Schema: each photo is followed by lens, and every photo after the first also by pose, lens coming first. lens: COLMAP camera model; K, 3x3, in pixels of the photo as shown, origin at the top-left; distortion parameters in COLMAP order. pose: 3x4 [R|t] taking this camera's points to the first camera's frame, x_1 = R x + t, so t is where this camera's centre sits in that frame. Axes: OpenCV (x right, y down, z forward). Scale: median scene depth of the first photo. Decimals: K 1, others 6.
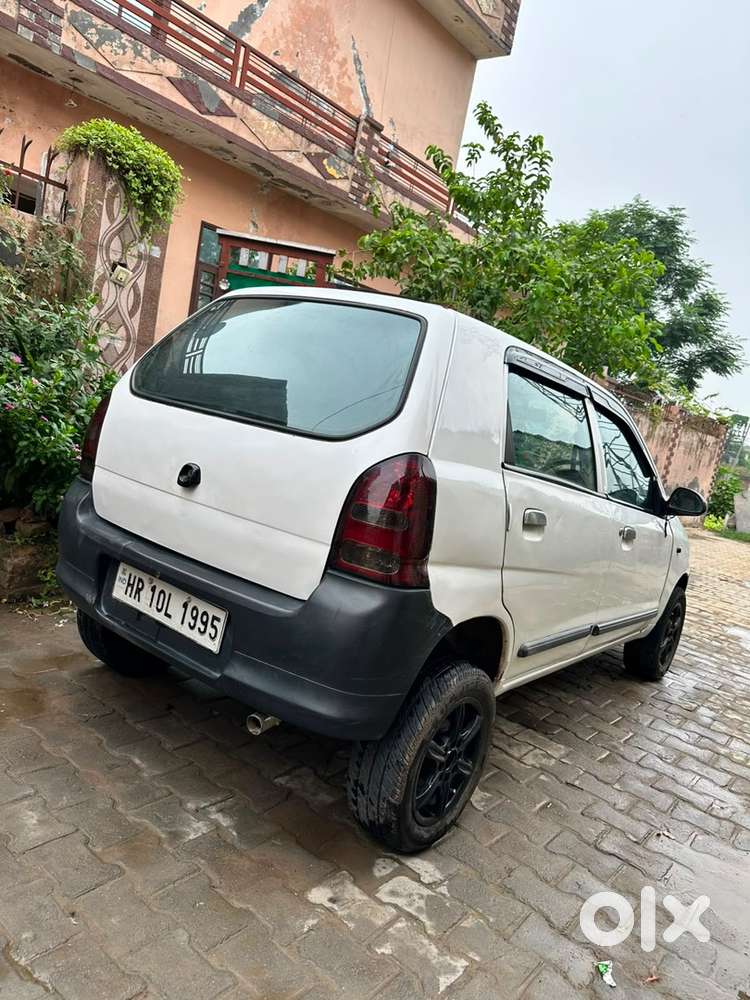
lens RADIAL K [[724.1, 0, 375.0], [0, 724.1, 500.0], [0, 0, 1]] dist [0.002305, -0.010082]
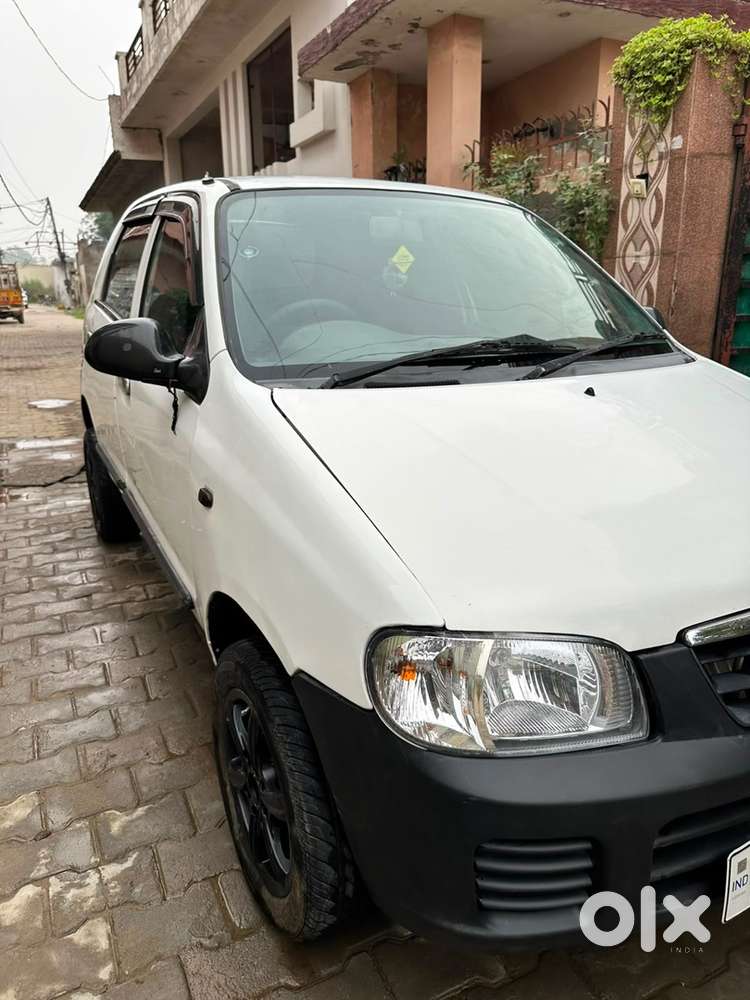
lens RADIAL K [[712.9, 0, 373.7], [0, 712.9, 497.1], [0, 0, 1]] dist [-0.004054, -0.006056]
pose [[-0.434152, 0.081318, -0.897162, 0.725195], [-0.185032, 0.966633, 0.177155, -0.016583], [0.881632, 0.242916, -0.404620, 1.245578]]
